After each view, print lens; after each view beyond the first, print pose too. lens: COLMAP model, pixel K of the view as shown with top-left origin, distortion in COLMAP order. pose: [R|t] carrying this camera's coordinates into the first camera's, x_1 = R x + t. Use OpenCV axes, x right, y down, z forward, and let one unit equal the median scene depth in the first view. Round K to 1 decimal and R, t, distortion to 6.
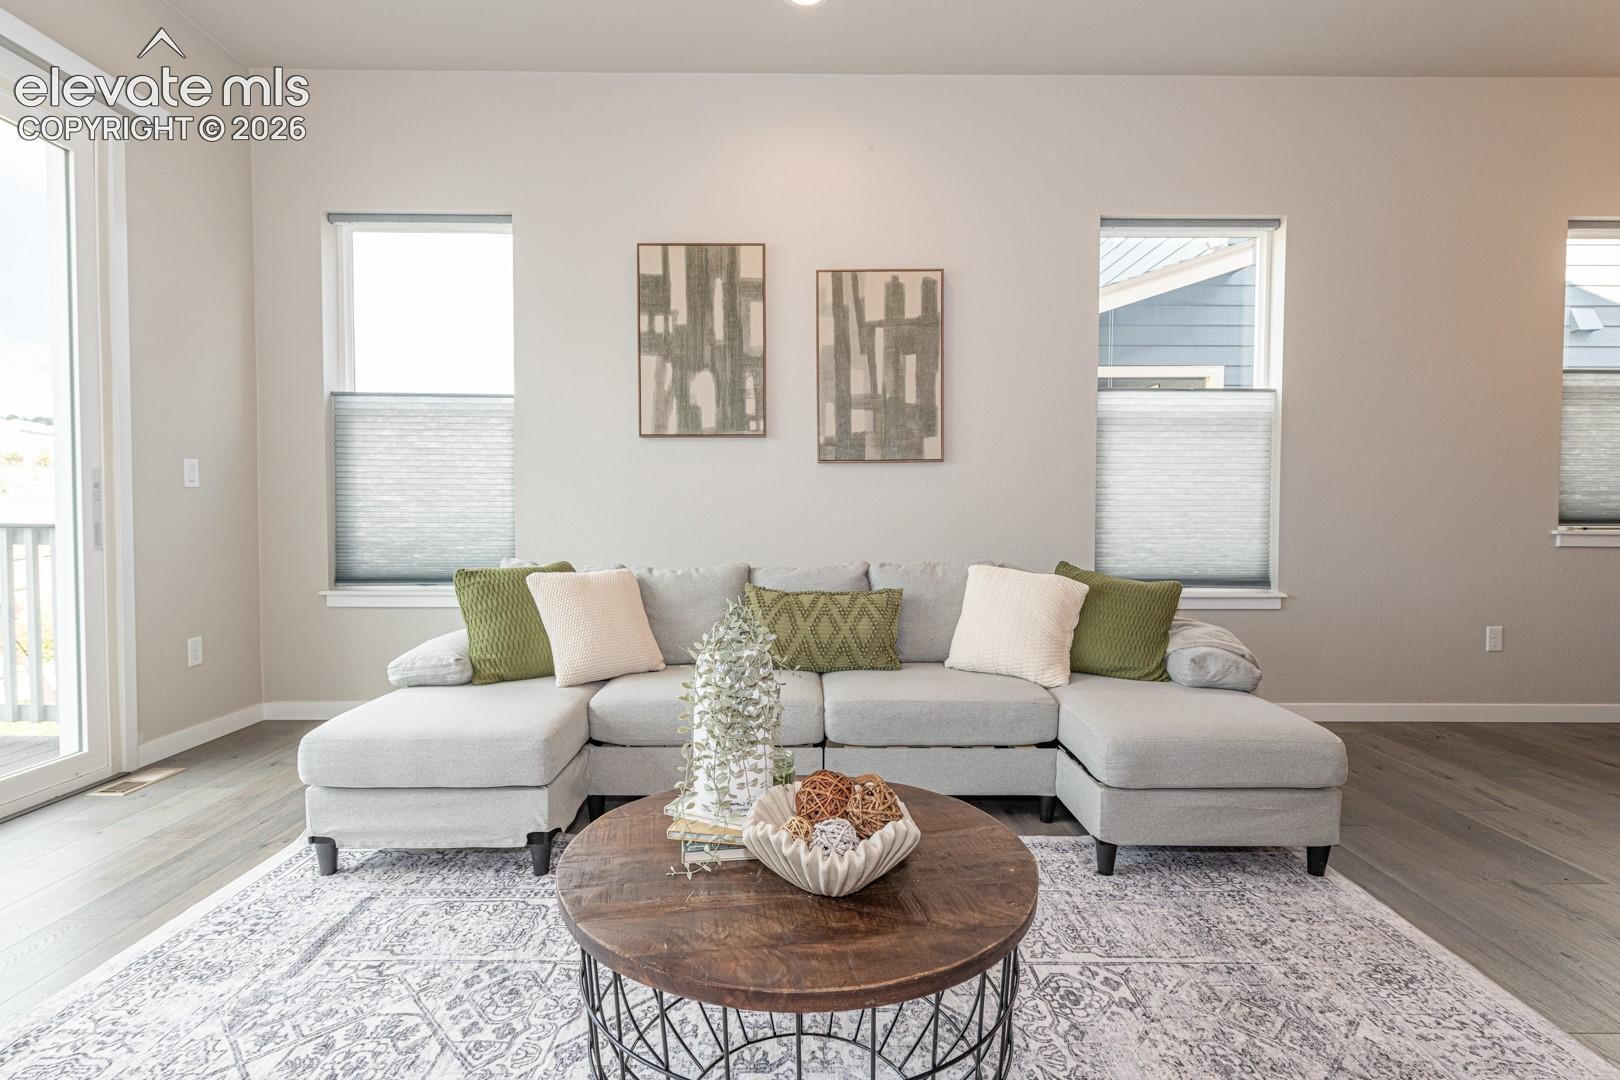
lens RADIAL K [[778.4, 0, 811.5], [0, 778.4, 534.7], [0, 0, 1]] dist [-0.000382, -0.000084]
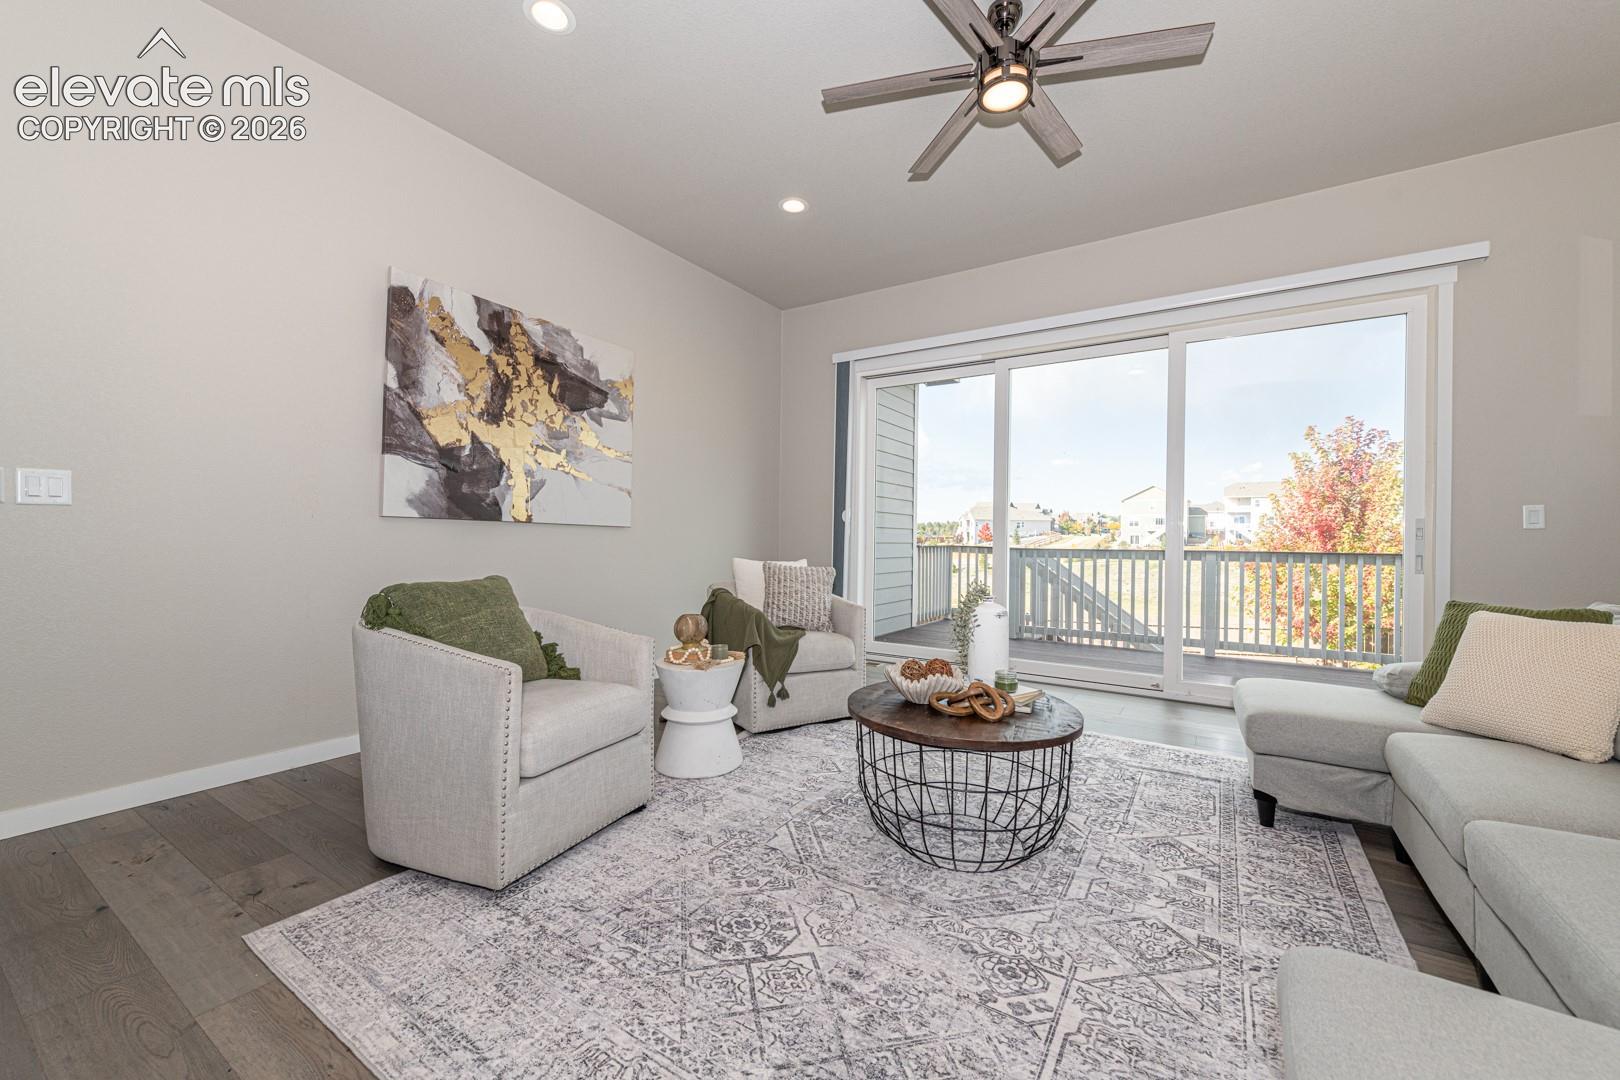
lens RADIAL K [[632.9, 0, 810.8], [0, 632.9, 539.5], [0, 0, 1]] dist [0.006269, -0.001043]
pose [[-0.549250, -0.010582, -0.835591, 1.183816], [-0.039278, 0.999142, 0.013165, -0.024200], [0.834735, 0.040051, -0.549194, 1.164894]]
